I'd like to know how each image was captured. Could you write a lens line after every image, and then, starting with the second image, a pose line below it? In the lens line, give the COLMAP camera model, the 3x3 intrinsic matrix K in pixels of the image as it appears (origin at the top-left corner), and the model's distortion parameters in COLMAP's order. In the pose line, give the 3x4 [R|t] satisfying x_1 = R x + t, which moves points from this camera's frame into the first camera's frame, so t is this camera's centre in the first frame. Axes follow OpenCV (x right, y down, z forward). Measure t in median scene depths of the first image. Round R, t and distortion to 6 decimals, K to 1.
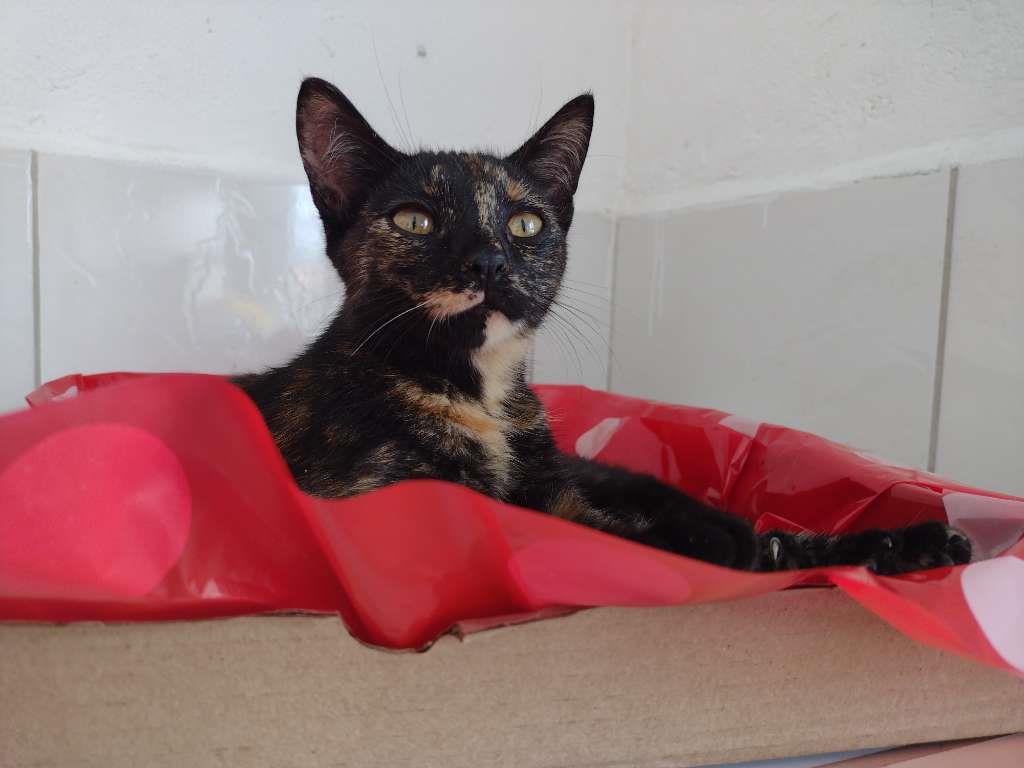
lens RADIAL K [[841.8, 0, 505.8], [0, 841.8, 385.7], [0, 0, 1]] dist [-0.016410, -0.005980]
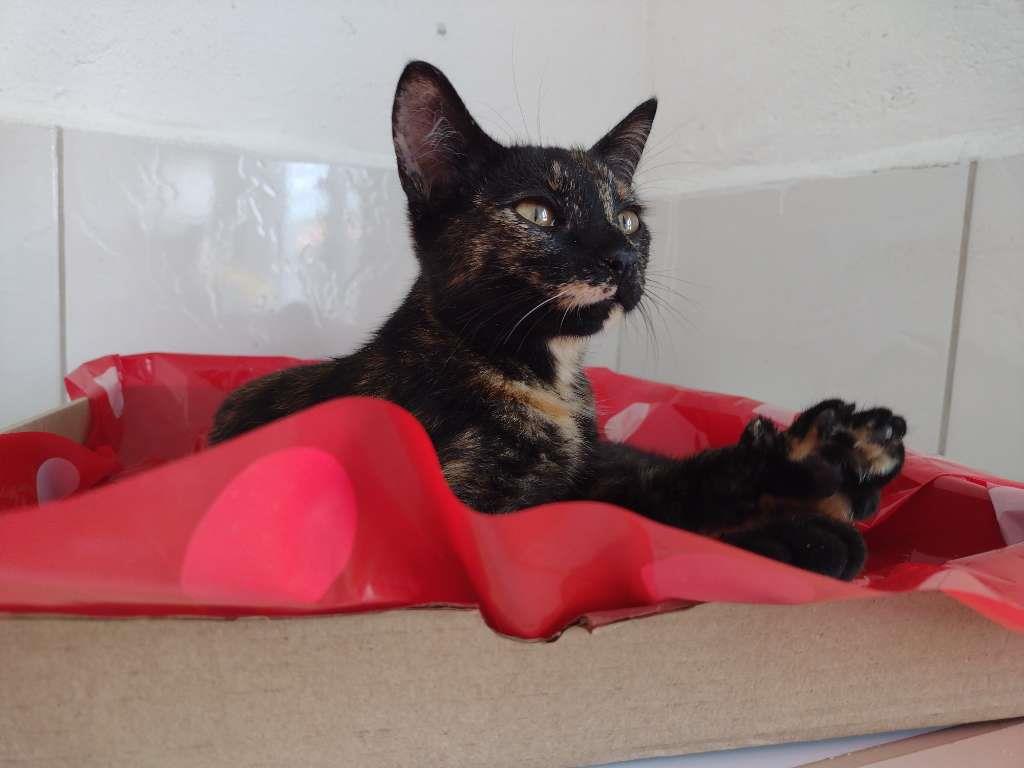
lens RADIAL K [[841.8, 0, 508.1], [0, 841.8, 390.5], [0, 0, 1]] dist [-0.016410, -0.005980]
pose [[0.999620, 0.009768, 0.025767, -0.100974], [-0.010797, 0.999138, 0.040090, -0.025877], [-0.025354, -0.040353, 0.998864, -0.033935]]
